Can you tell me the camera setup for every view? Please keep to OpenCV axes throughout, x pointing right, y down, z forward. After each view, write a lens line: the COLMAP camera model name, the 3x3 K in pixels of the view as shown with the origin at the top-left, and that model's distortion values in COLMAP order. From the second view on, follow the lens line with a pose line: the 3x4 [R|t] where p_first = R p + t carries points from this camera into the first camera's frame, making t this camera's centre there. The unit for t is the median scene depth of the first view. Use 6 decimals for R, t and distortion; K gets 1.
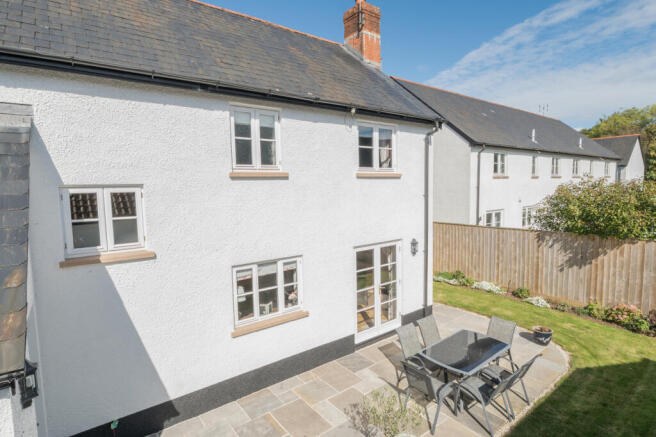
lens RADIAL K [[342.7, 0, 323.1], [0, 342.7, 219.2], [0, 0, 1]] dist [-0.001825, -0.001332]
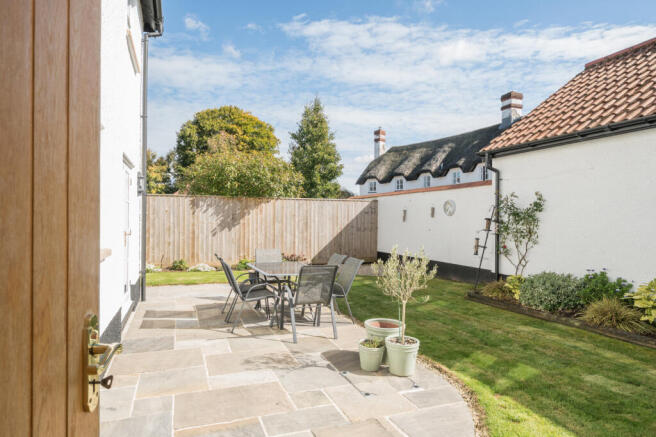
lens RADIAL K [[394.1, 0, 328.0], [0, 394.1, 218.5], [0, 0, 1]] dist [-0.015632, 0.000071]
pose [[0.279078, 0.023695, 0.959976, -0.427174], [0.075167, 0.996089, -0.046438, 0.236258], [-0.957322, 0.085118, 0.276206, 0.462971]]
